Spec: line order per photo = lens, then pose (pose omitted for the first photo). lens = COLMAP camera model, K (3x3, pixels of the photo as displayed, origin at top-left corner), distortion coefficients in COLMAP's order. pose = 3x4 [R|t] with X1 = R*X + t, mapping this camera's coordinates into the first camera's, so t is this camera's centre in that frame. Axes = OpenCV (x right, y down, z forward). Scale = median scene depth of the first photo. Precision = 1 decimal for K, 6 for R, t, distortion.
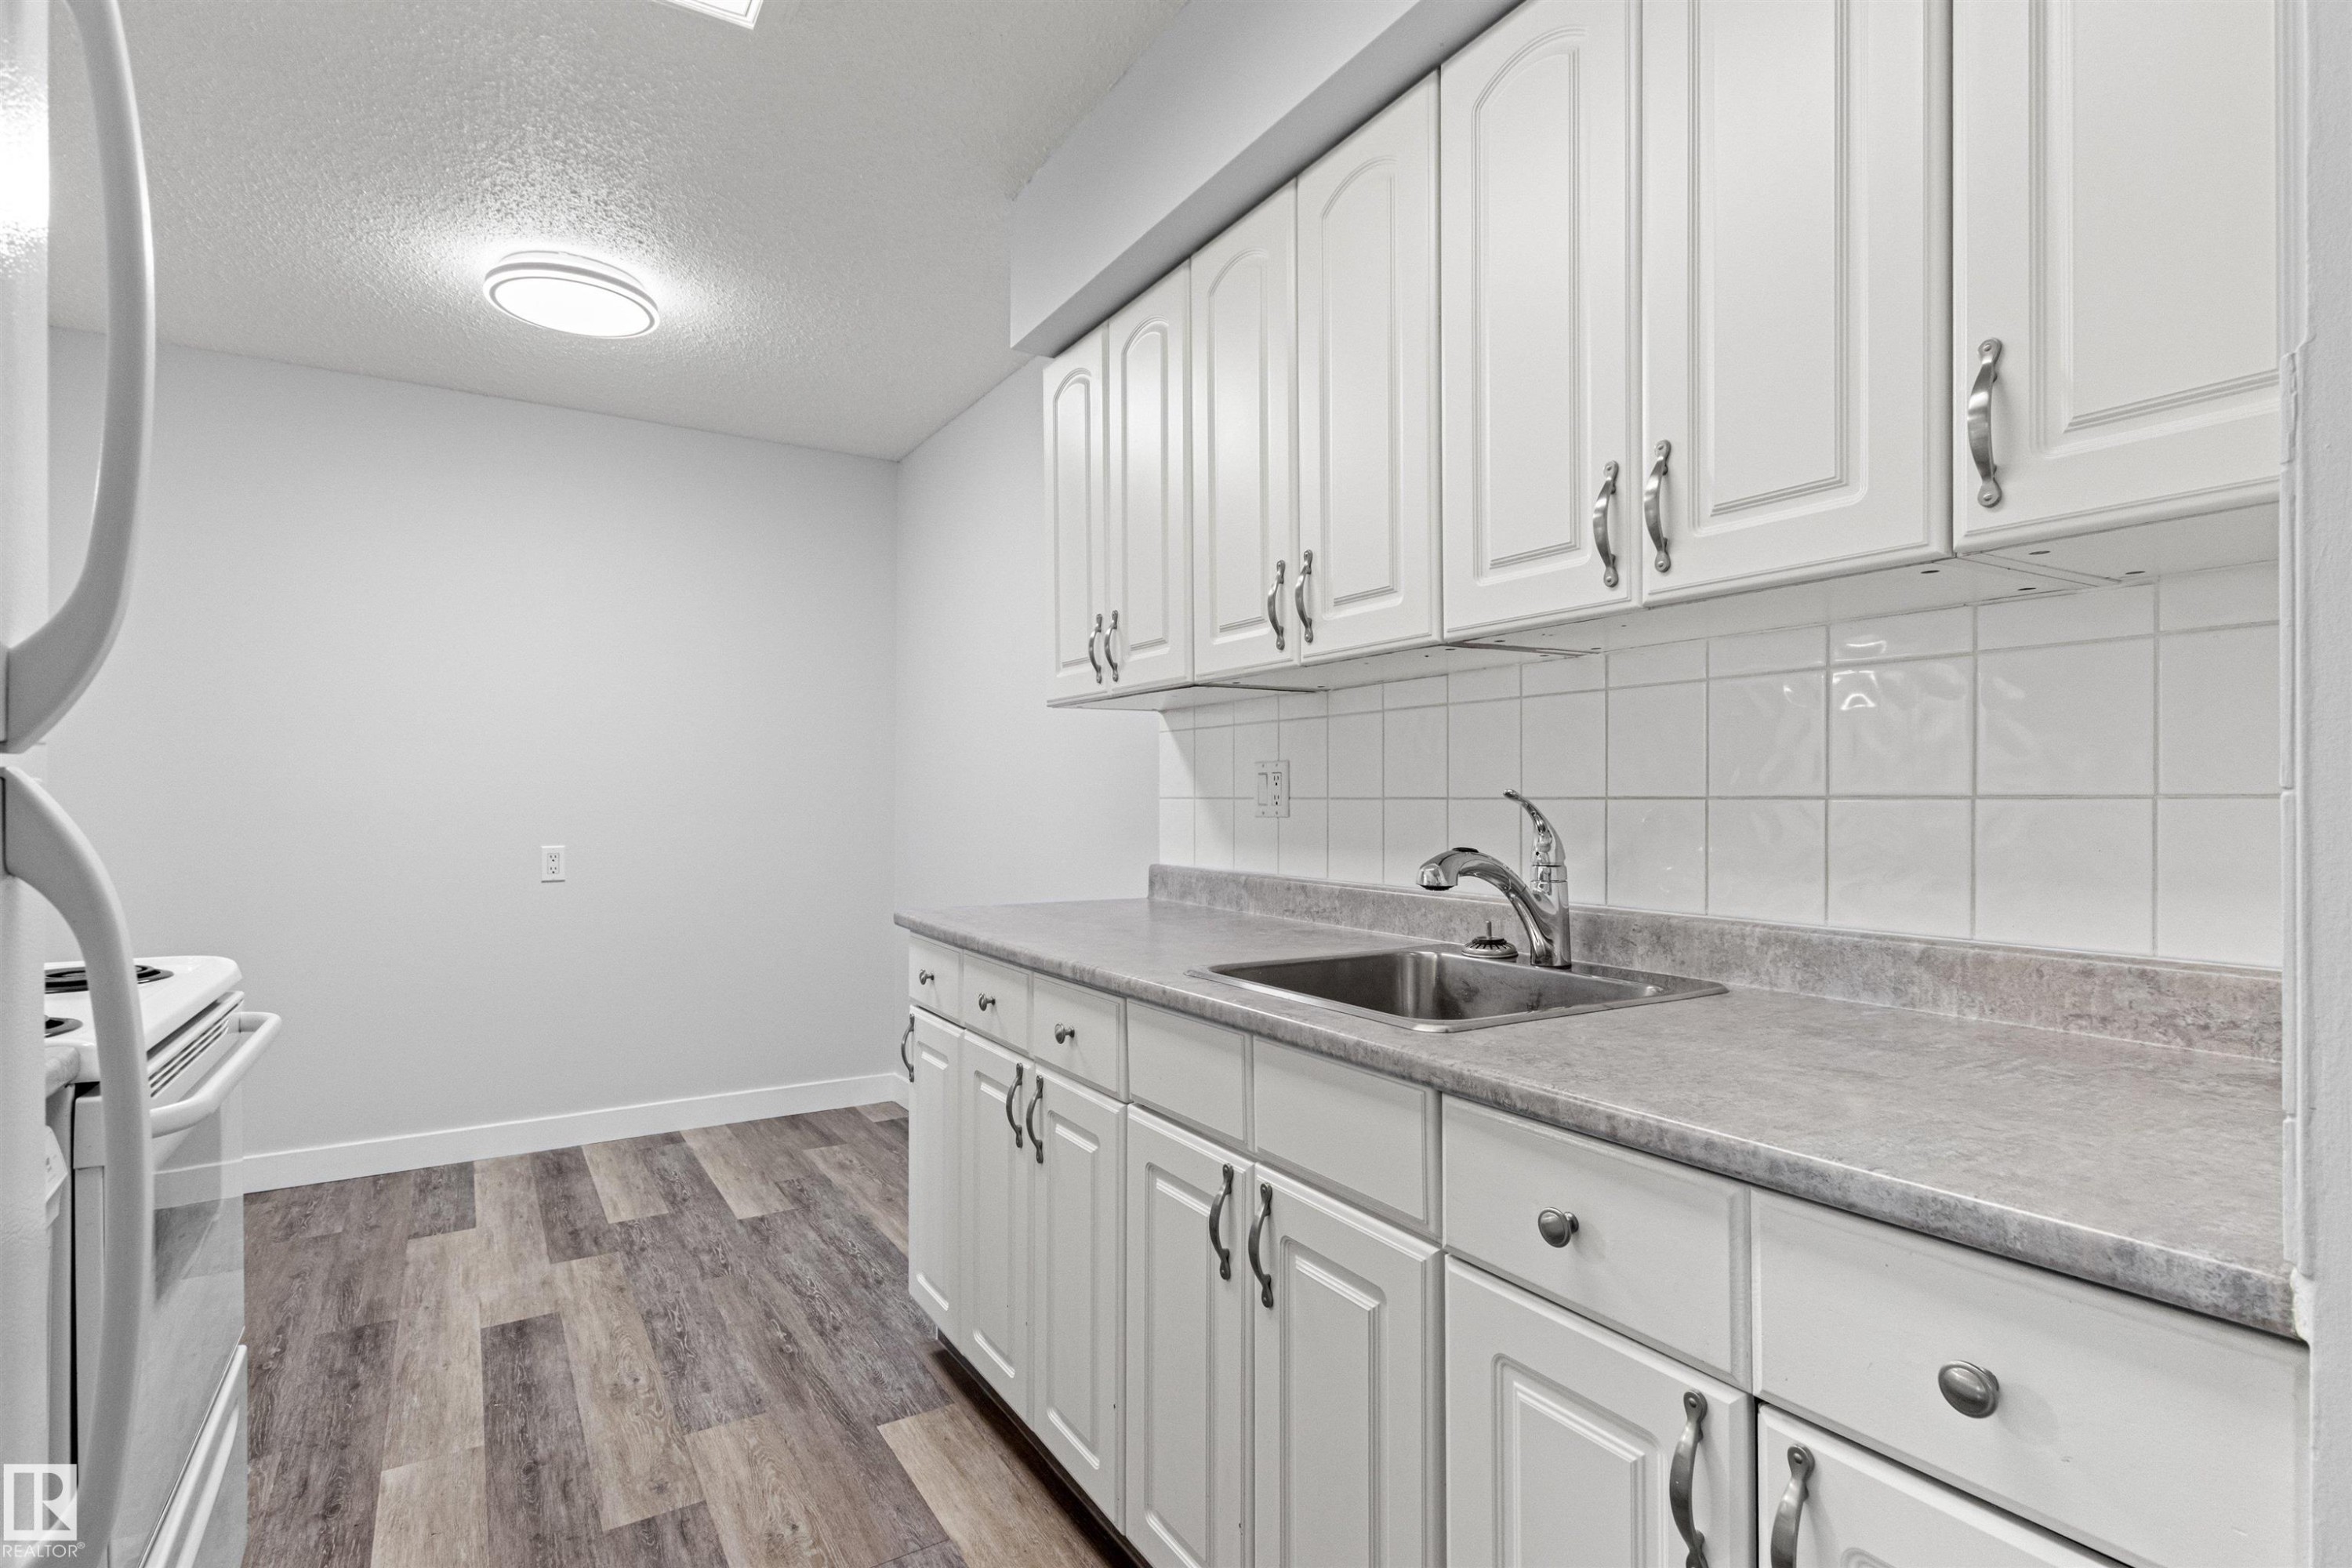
lens RADIAL K [[1170.8, 0, 1168.2], [0, 1170.8, 790.1], [0, 0, 1]] dist [0.019797, -0.004091]
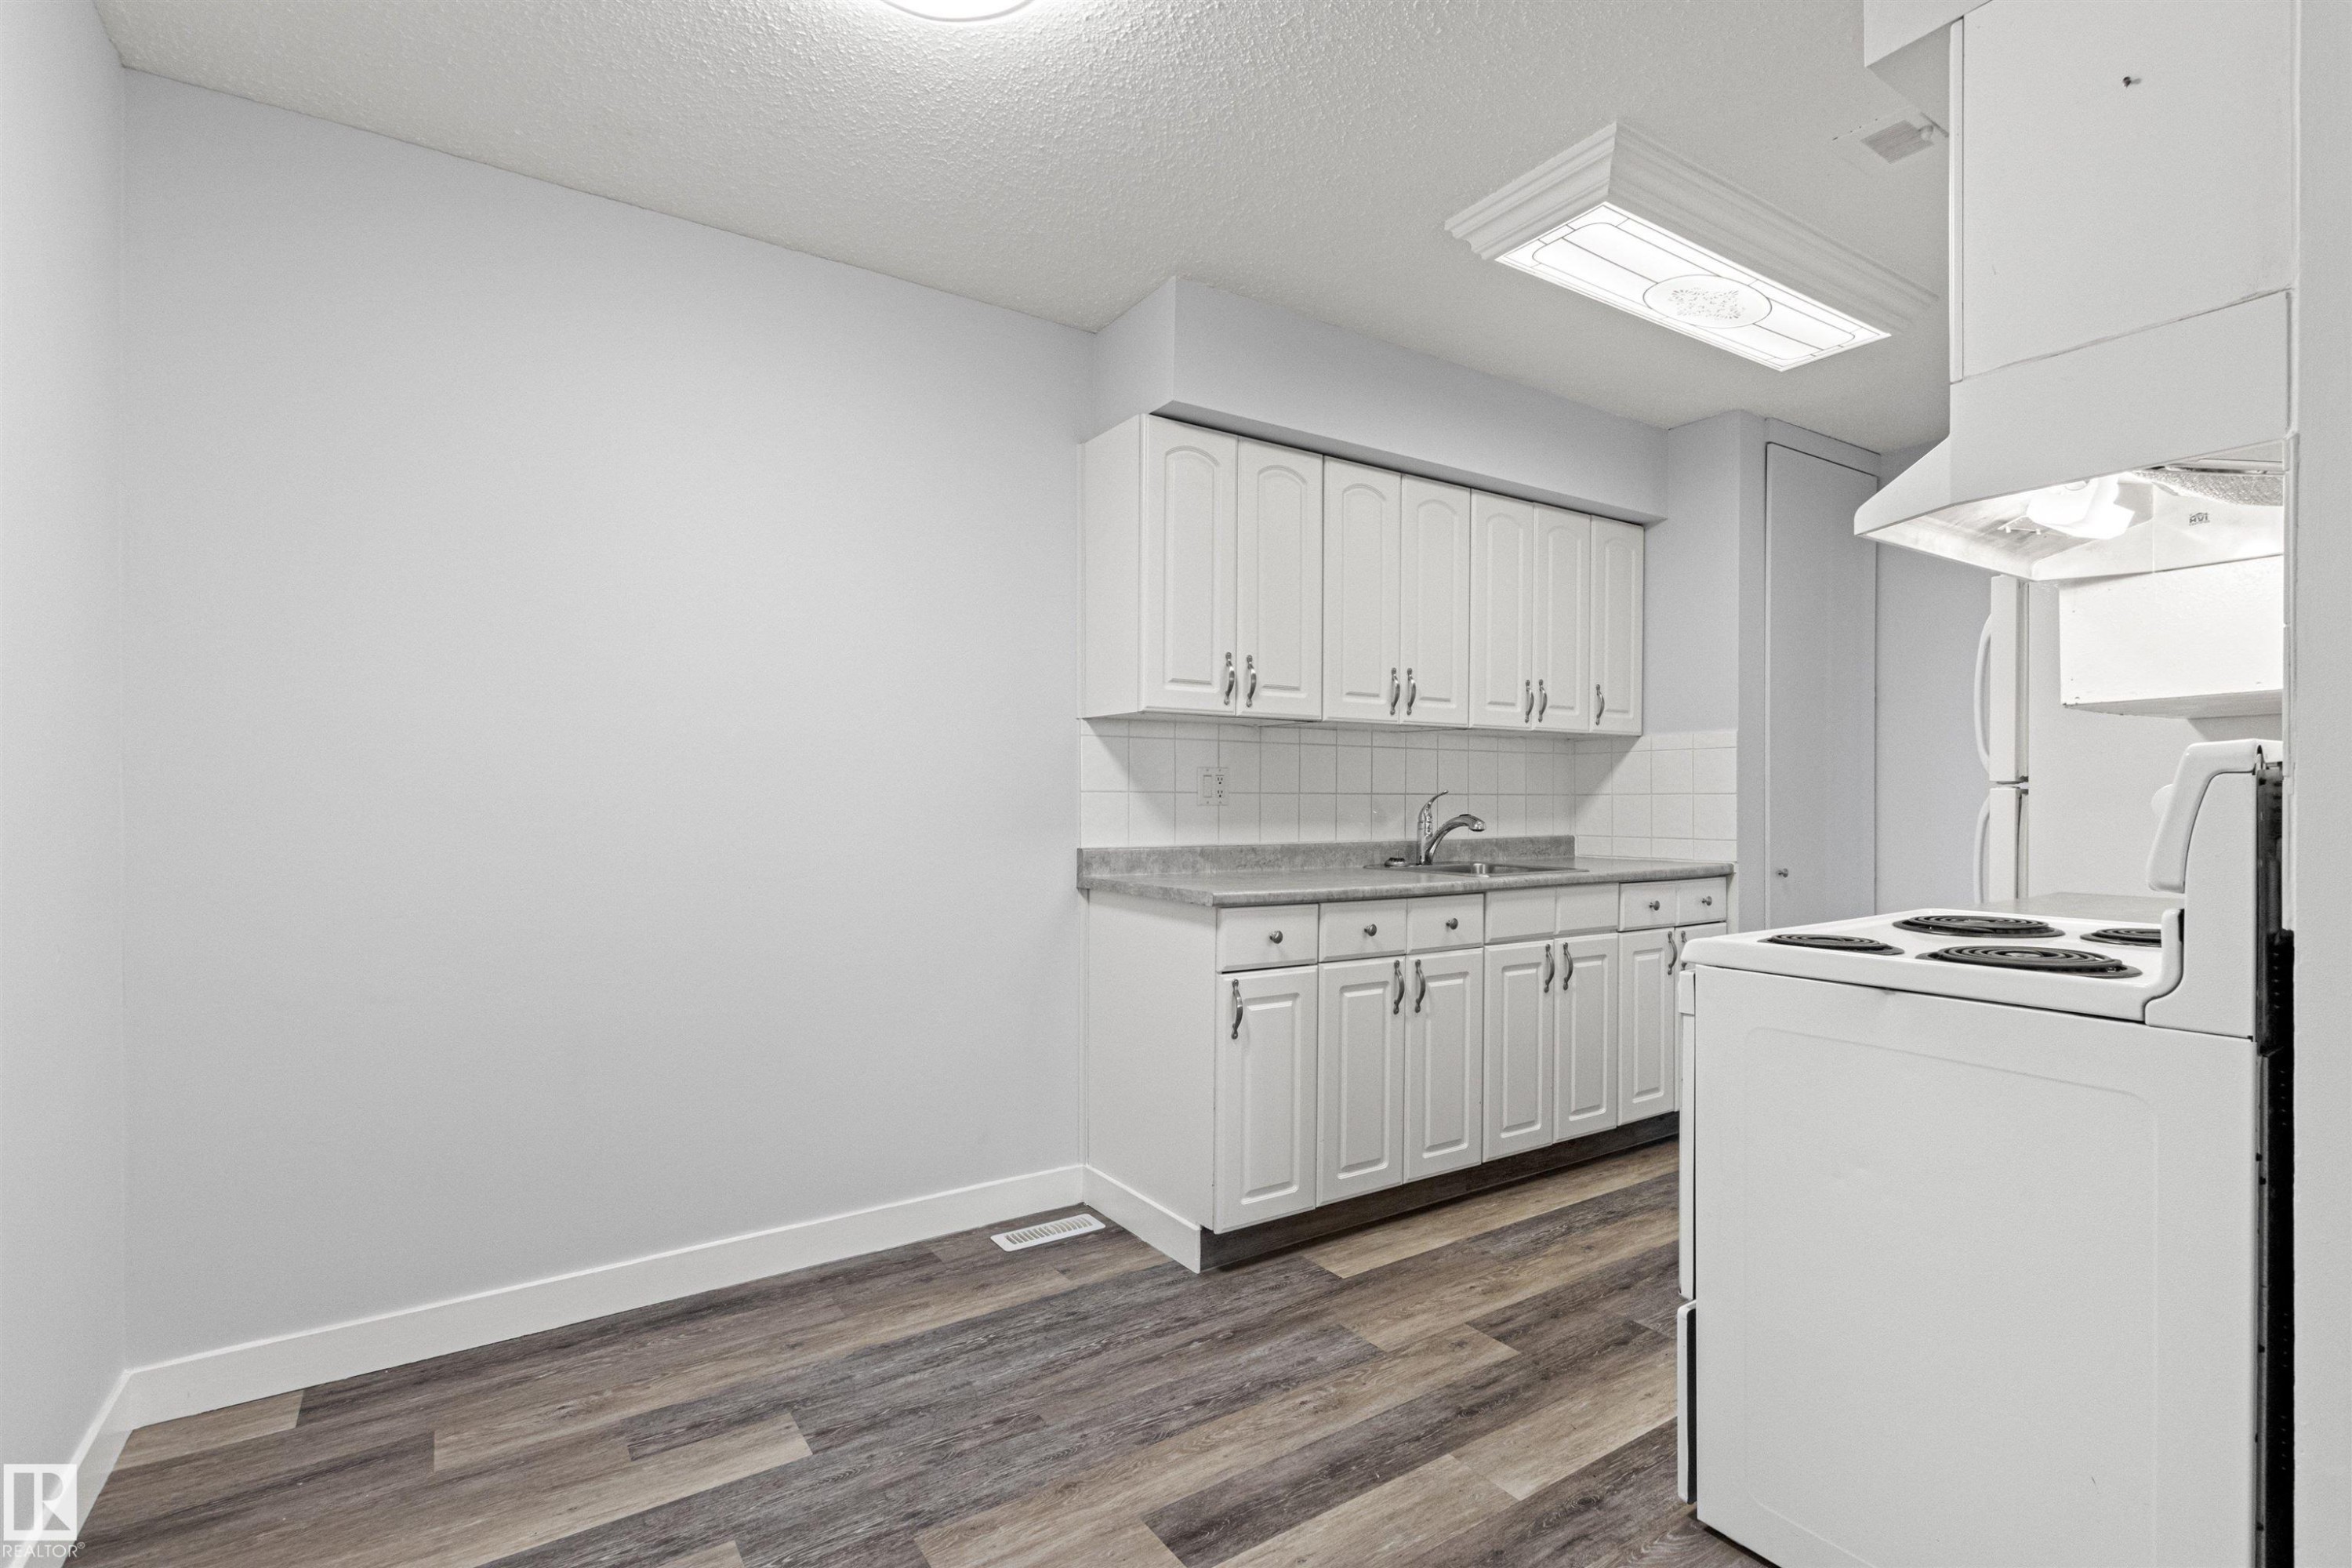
lens RADIAL K [[1092.8, 0, 1182.3], [0, 1092.8, 798.1], [0, 0, 1]] dist [0.010589, -0.004295]
pose [[-0.054650, 0.002311, 0.998503, -1.282692], [-0.008188, 0.999963, -0.002762, 0.017884], [-0.998472, -0.008327, -0.054629, 1.114074]]
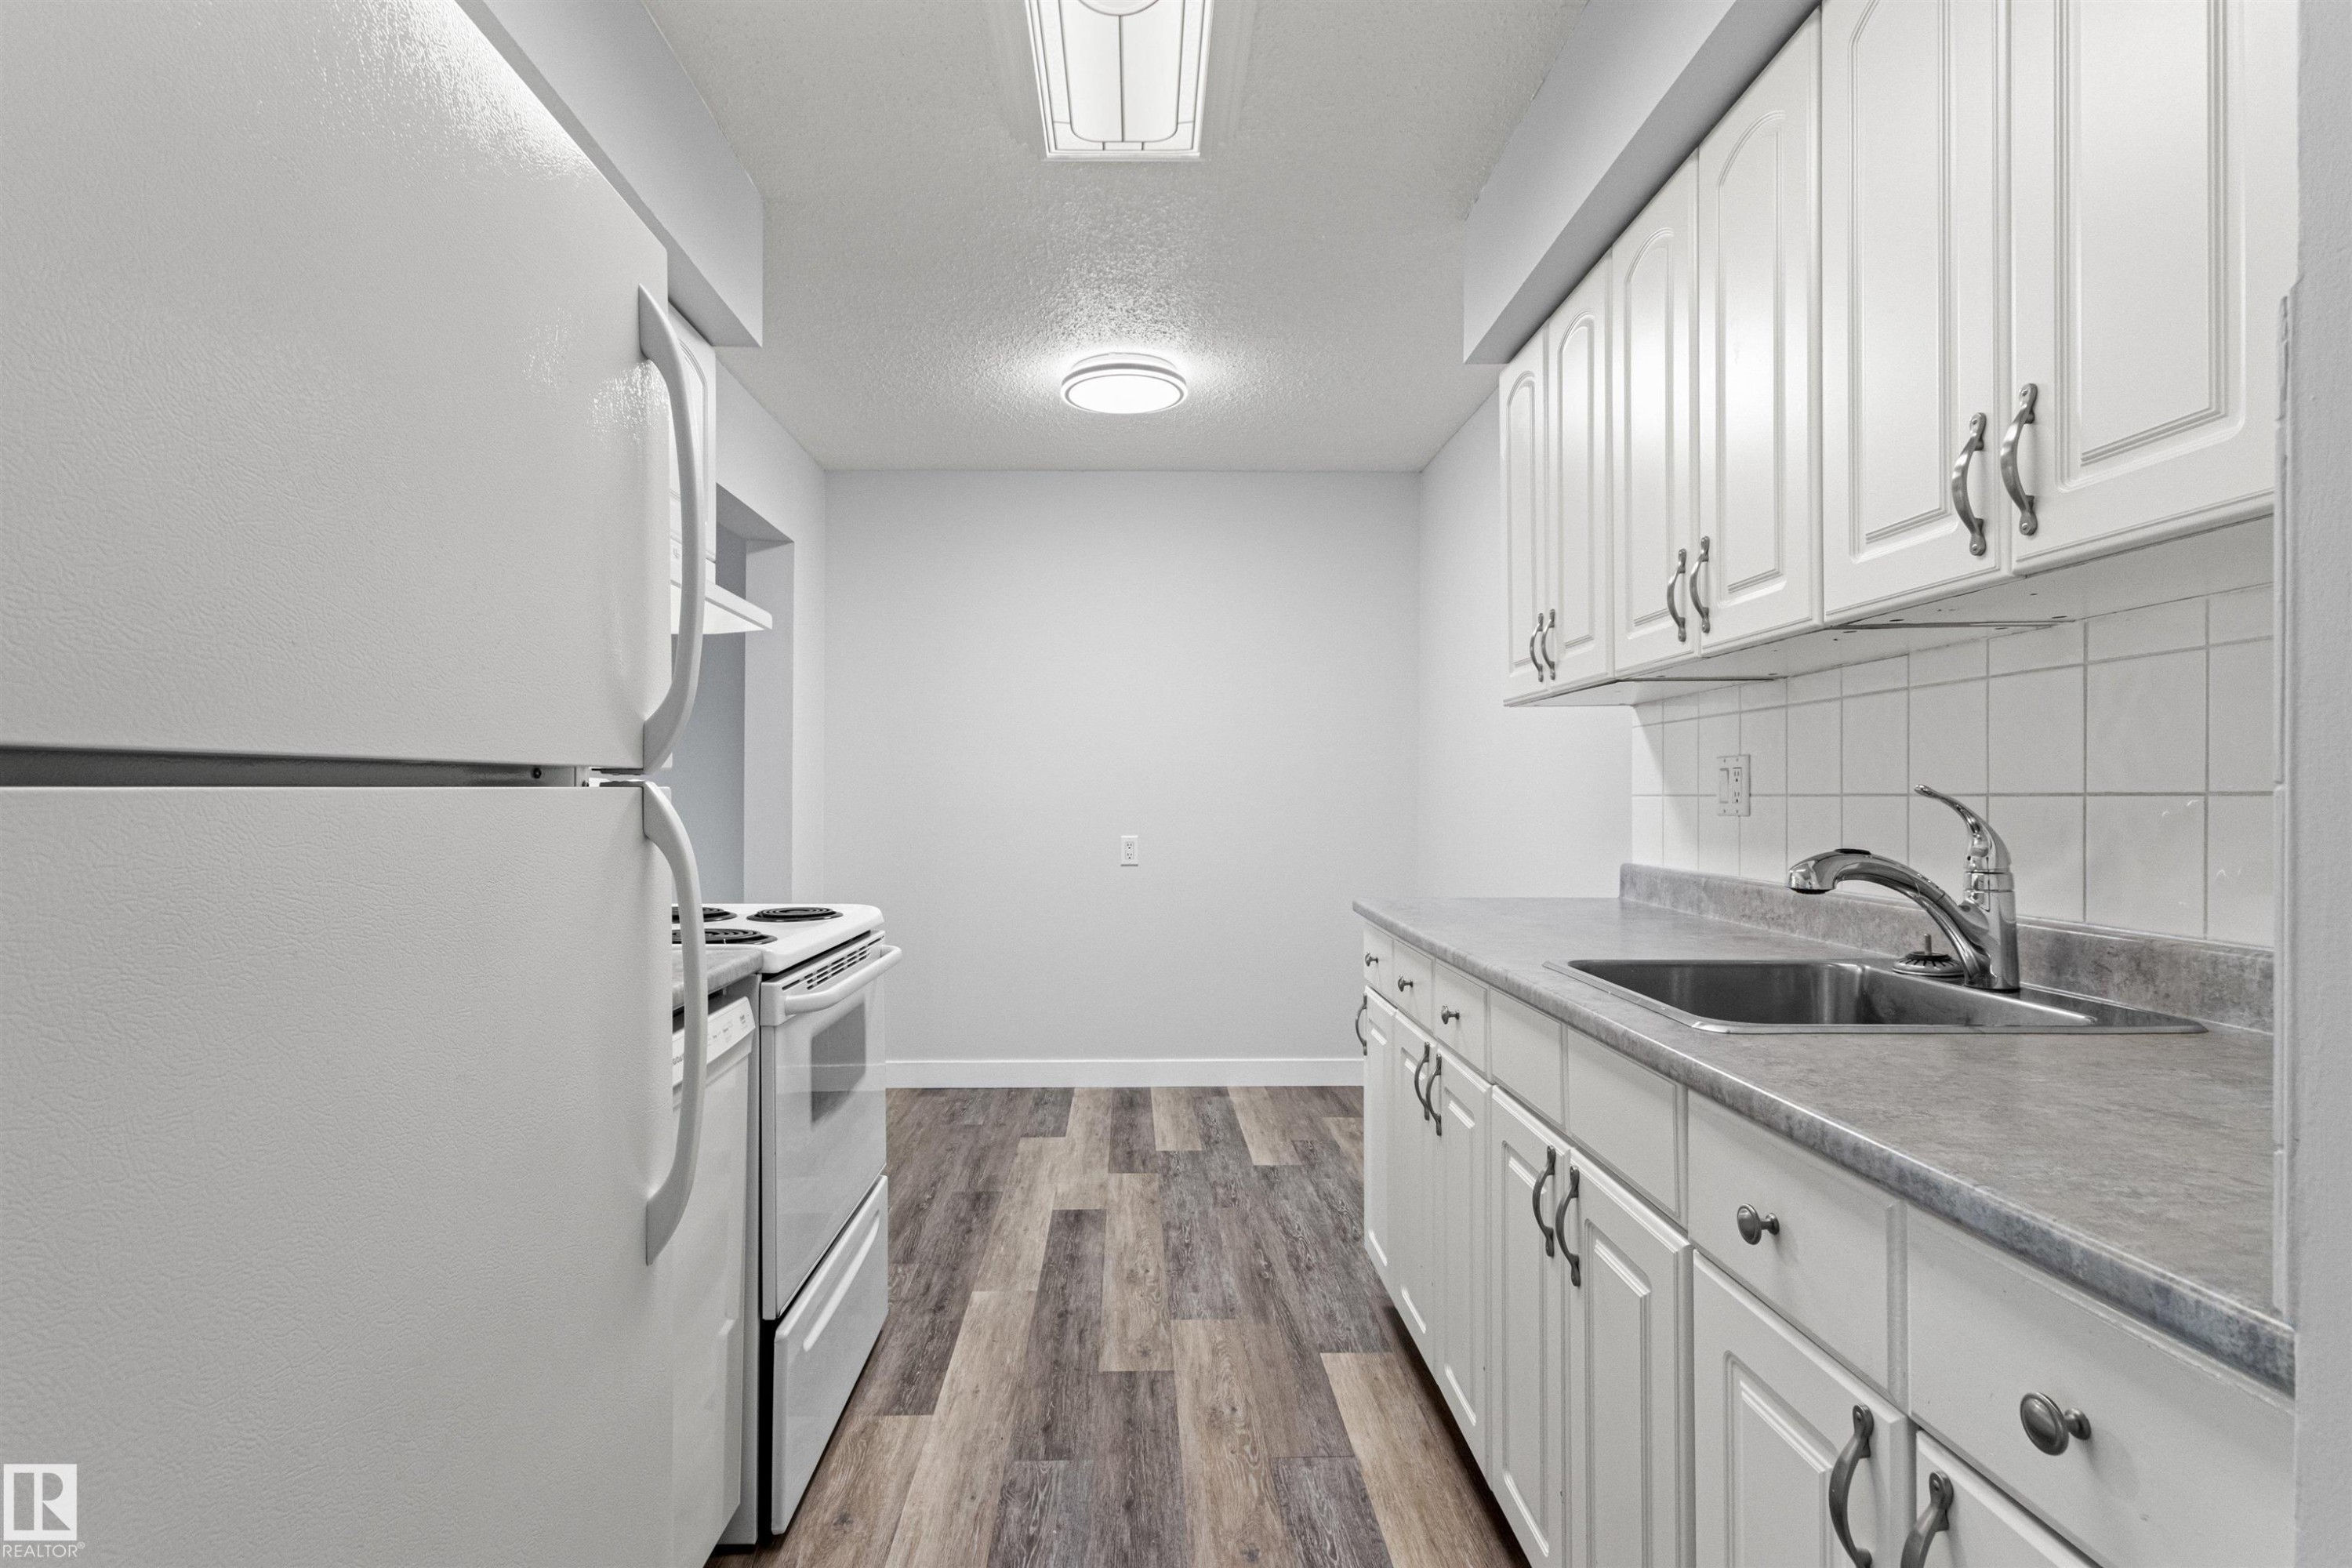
lens RADIAL K [[1170.8, 0, 1130.6], [0, 1170.8, 794.1], [0, 0, 1]] dist [0.019797, -0.004091]
pose [[0.857523, -0.002835, -0.514439, 0.159156], [0.005147, 0.999982, 0.003067, 0.000343], [0.514421, -0.005278, 0.857522, -0.051201]]
